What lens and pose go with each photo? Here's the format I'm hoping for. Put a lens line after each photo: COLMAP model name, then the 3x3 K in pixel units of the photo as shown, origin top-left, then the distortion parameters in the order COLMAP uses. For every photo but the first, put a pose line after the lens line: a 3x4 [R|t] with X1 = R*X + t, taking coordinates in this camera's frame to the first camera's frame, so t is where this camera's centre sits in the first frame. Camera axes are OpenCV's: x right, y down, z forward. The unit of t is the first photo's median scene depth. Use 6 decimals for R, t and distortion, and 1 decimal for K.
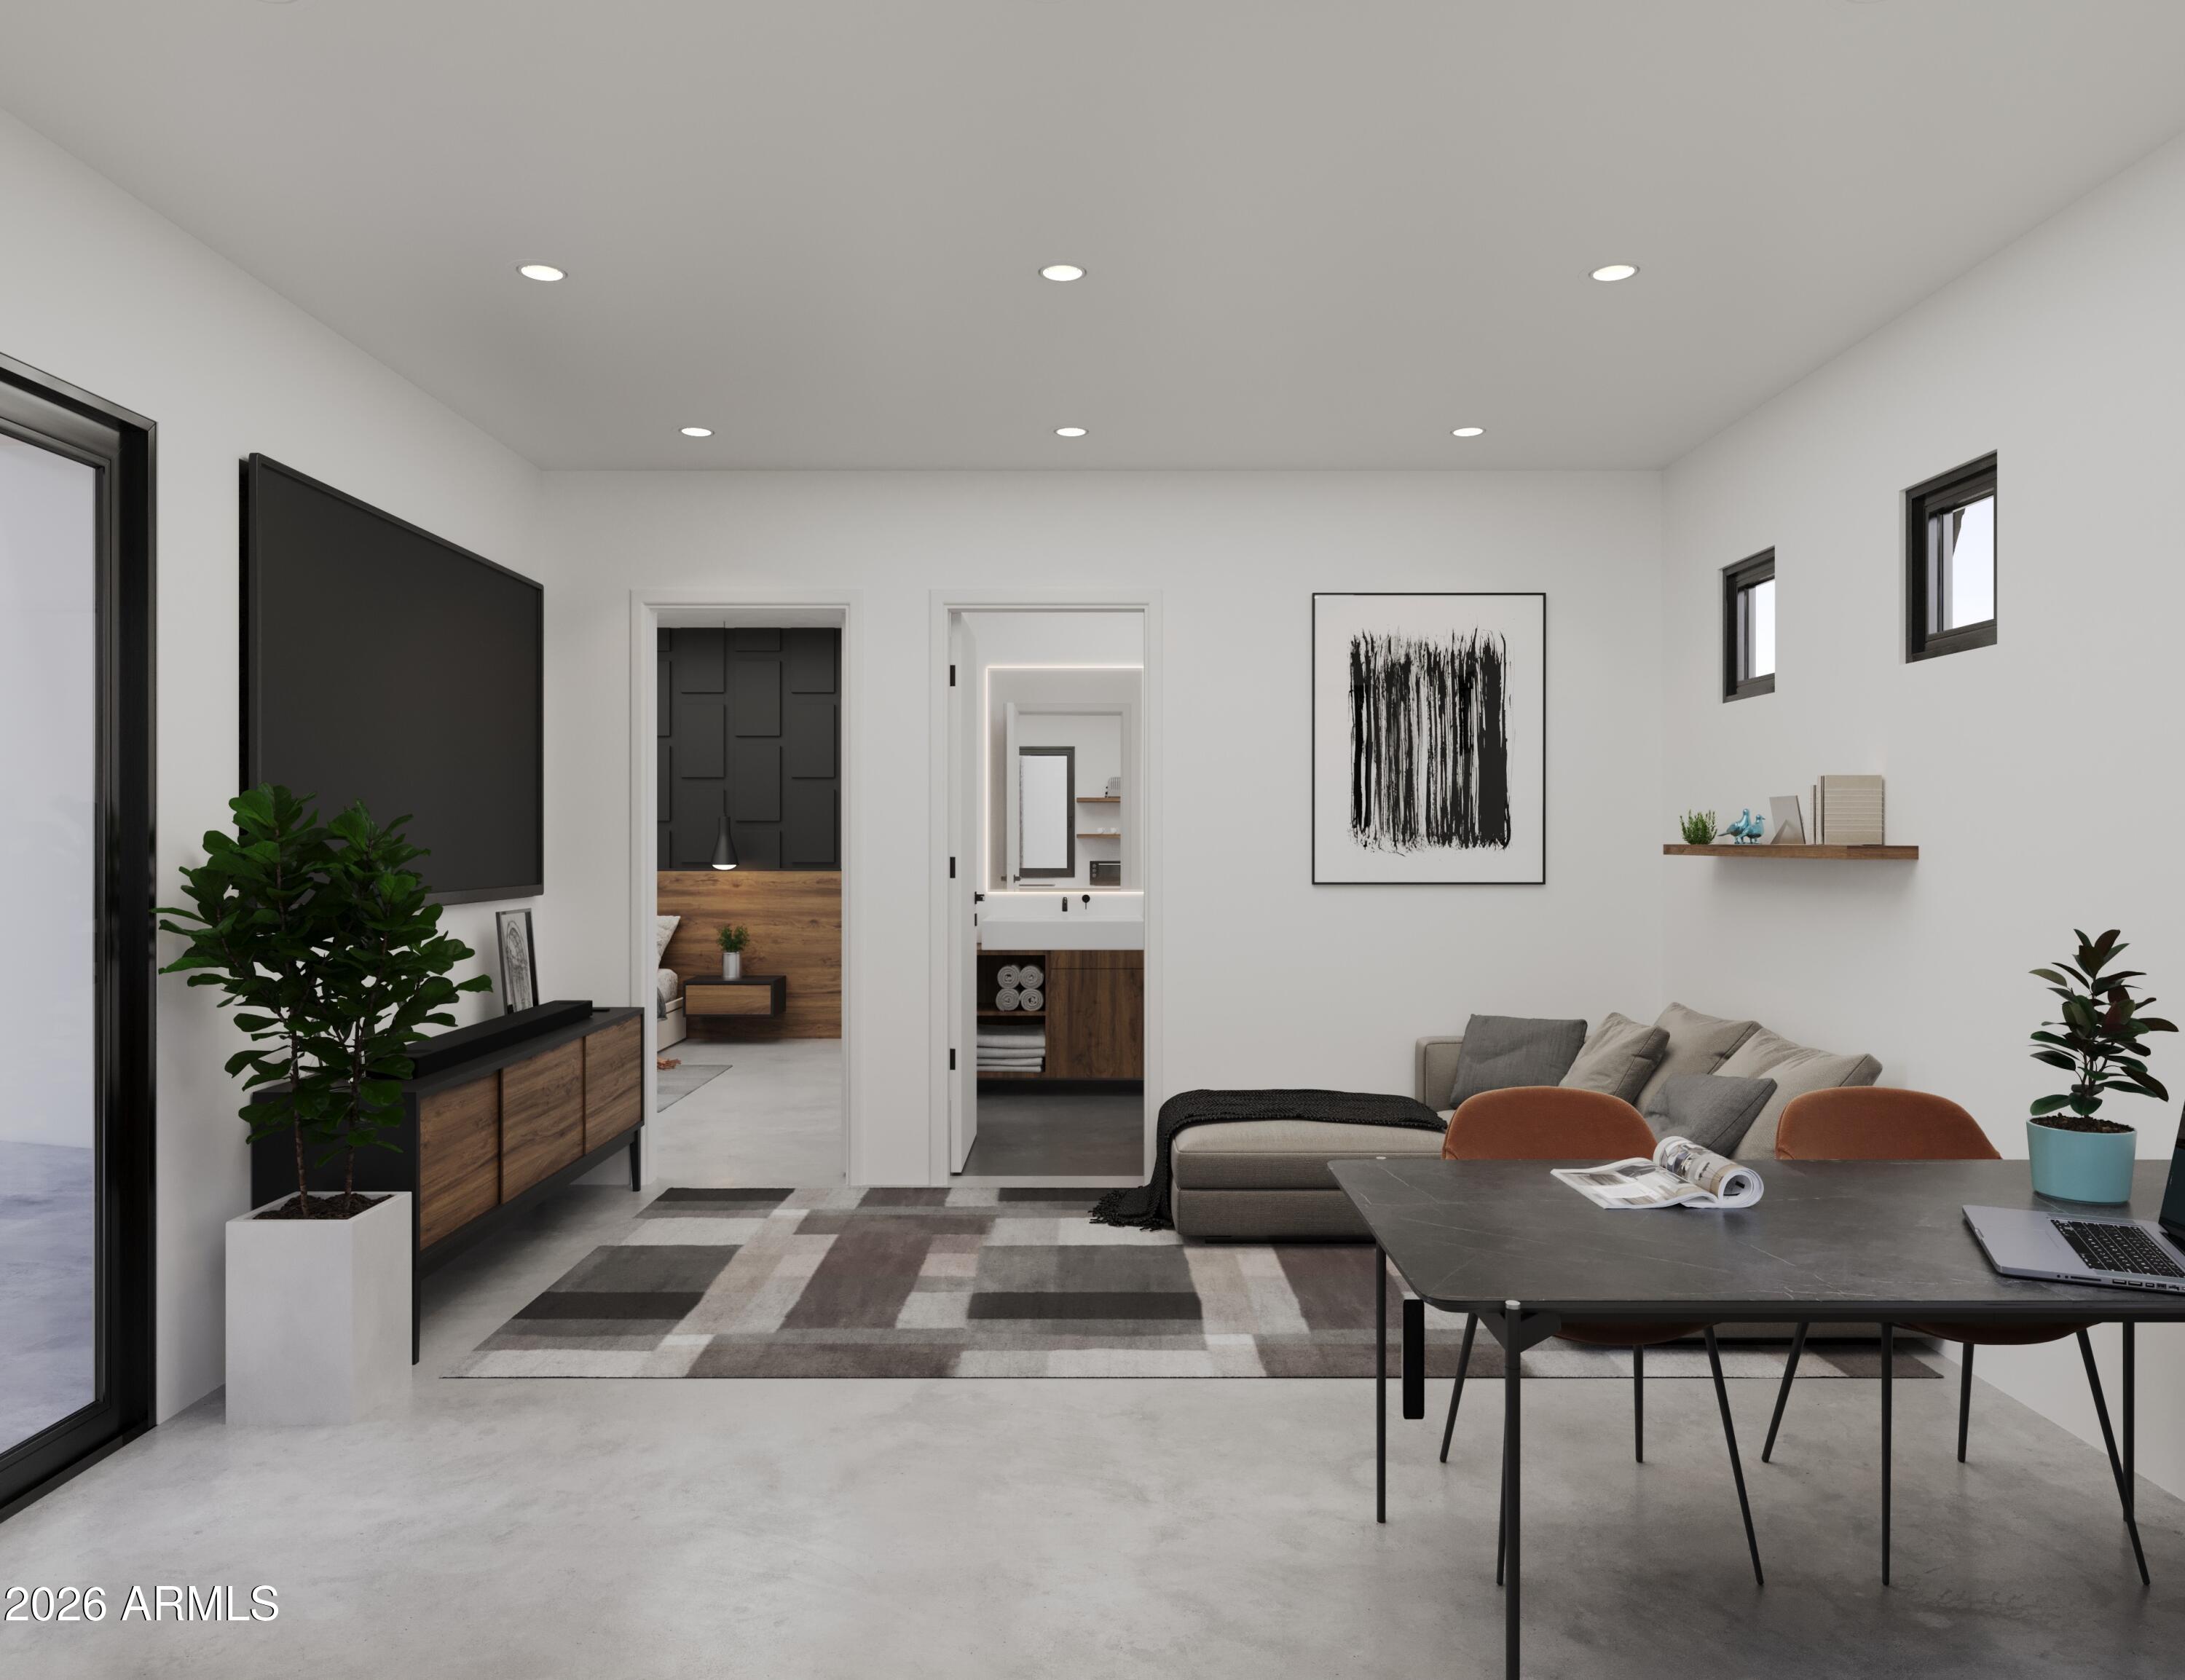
lens RADIAL K [[1779.3, 0, 1092.5], [0, 1779.3, 840.0], [0, 0, 1]] dist [0.002367, 0.000101]
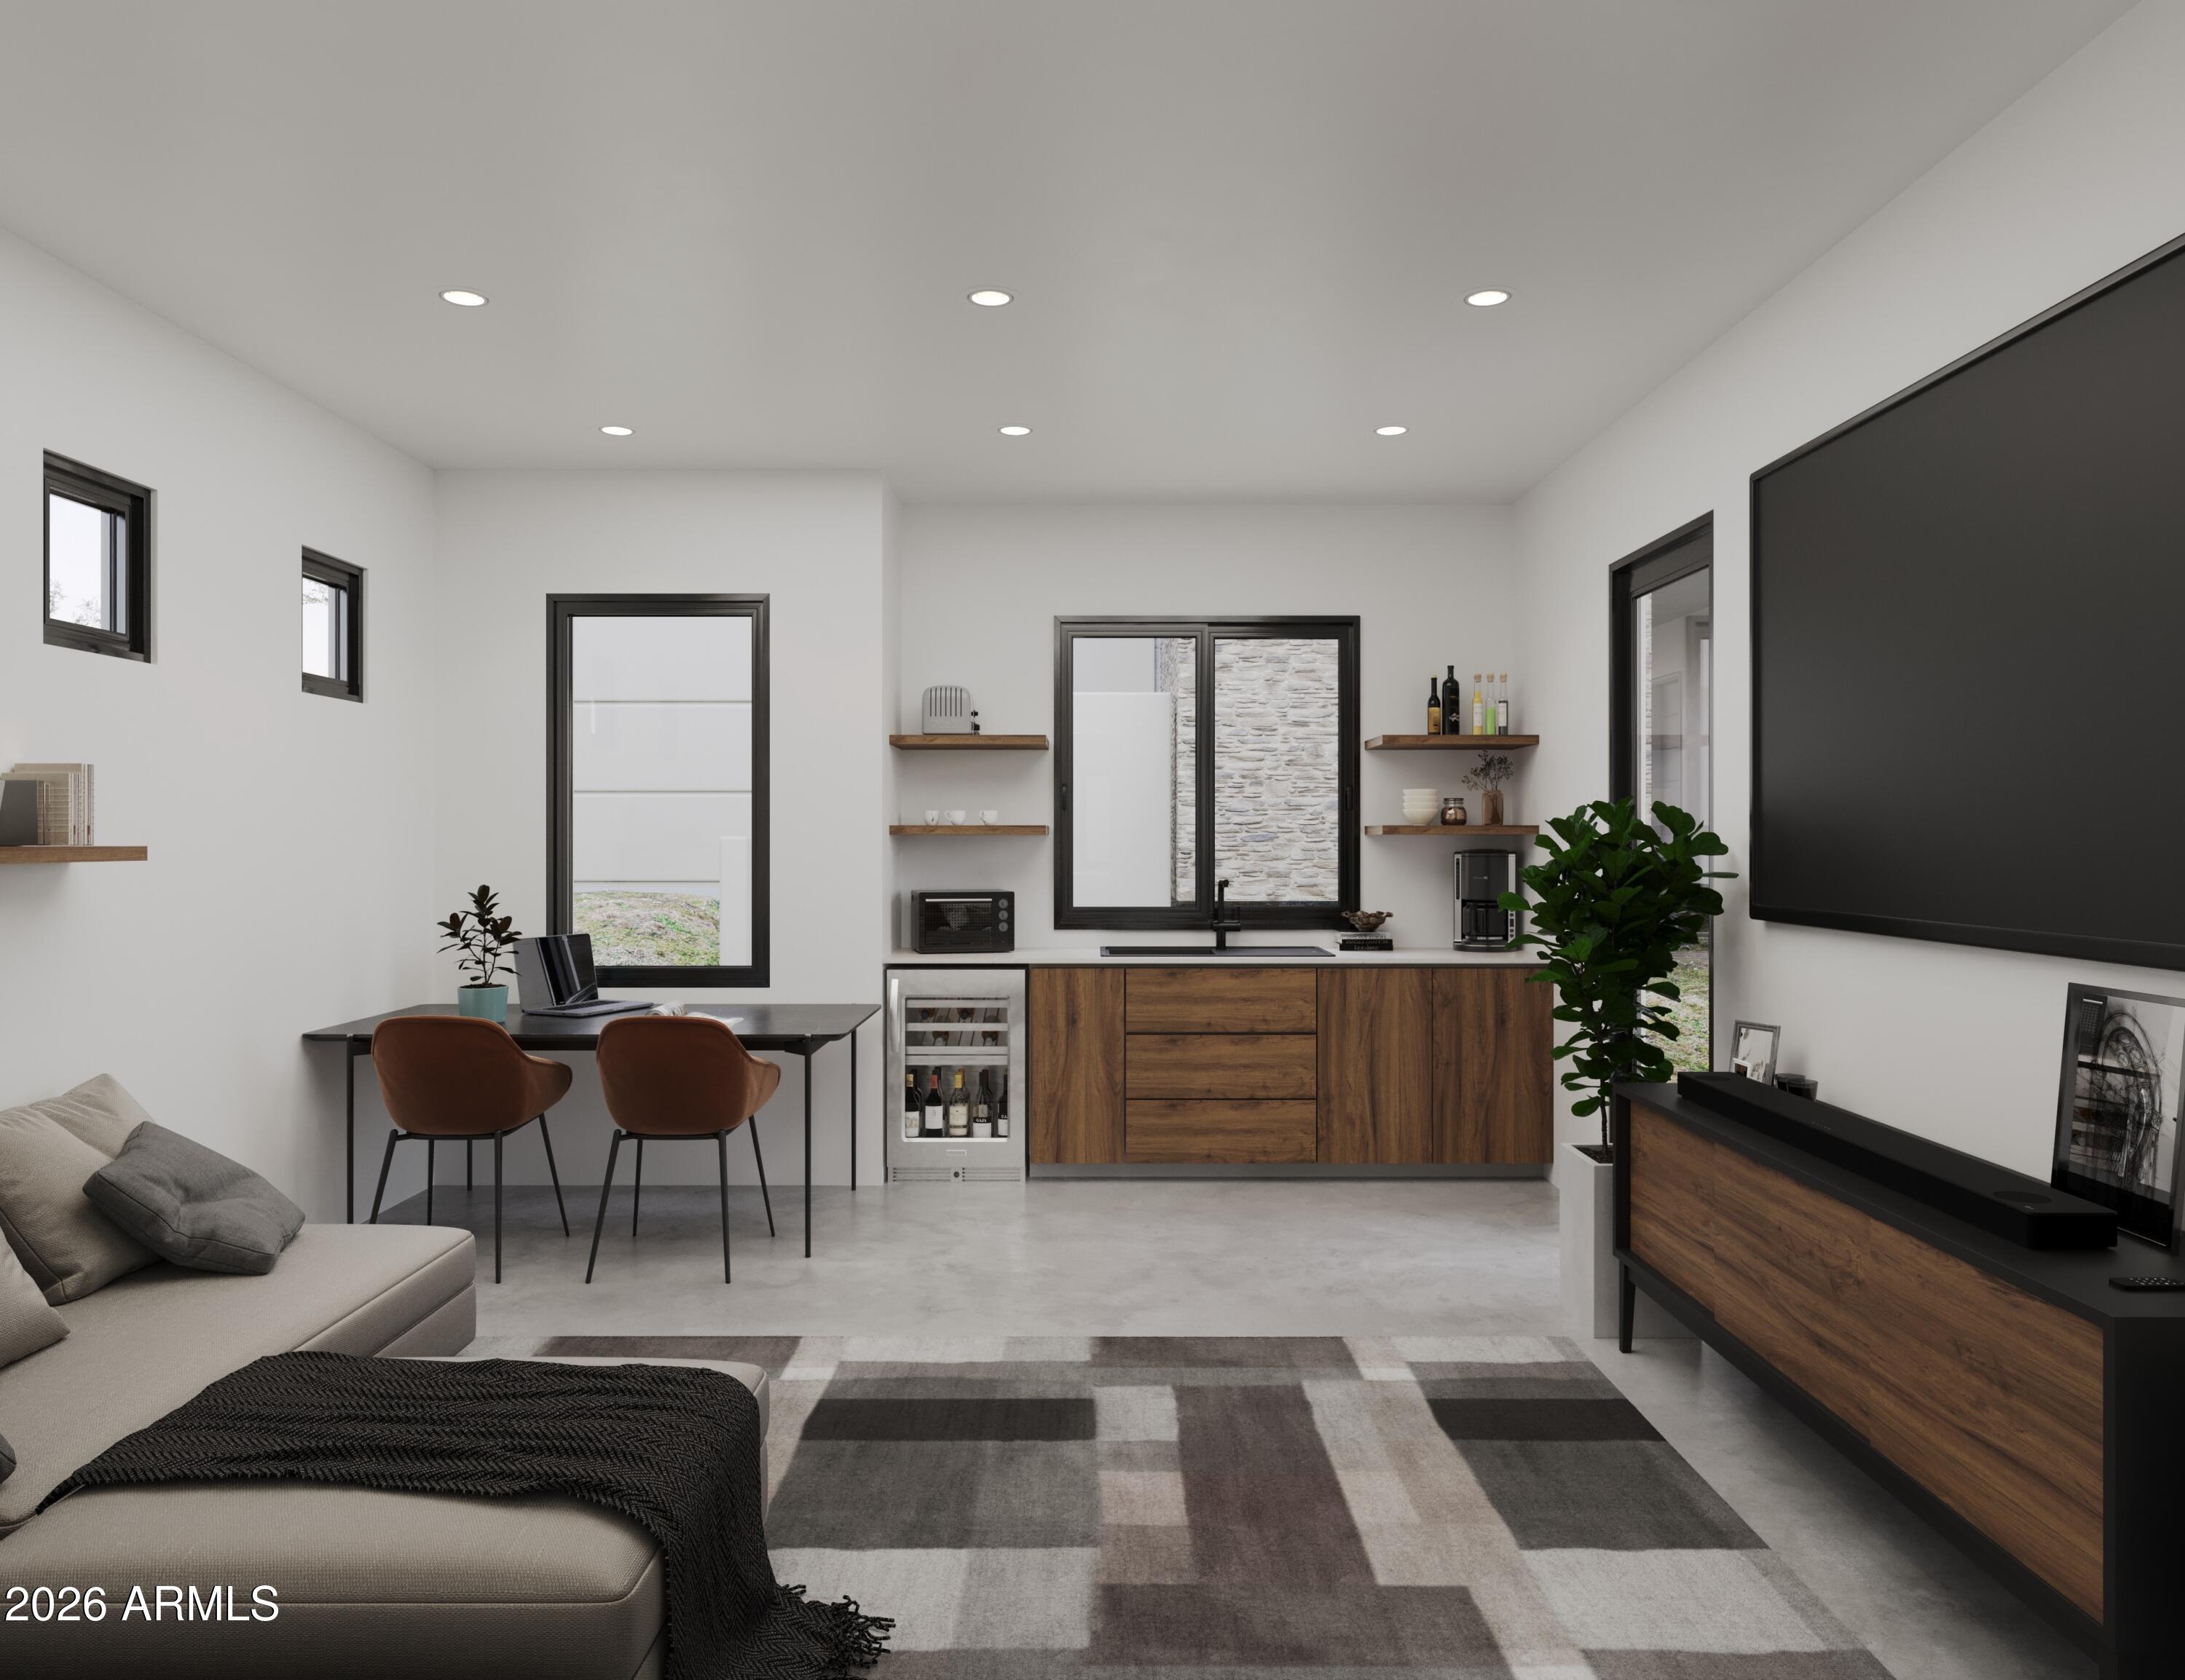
lens RADIAL K [[1769.0, 0, 1088.9], [0, 1769.0, 873.0], [0, 0, 1]] dist [0.001326, 0.000472]
pose [[-0.999998, 0.000359, 0.001801, -0.066320], [0.000392, 0.999839, 0.017951, 0.000672], [-0.001794, 0.017952, -0.999837, 1.761135]]
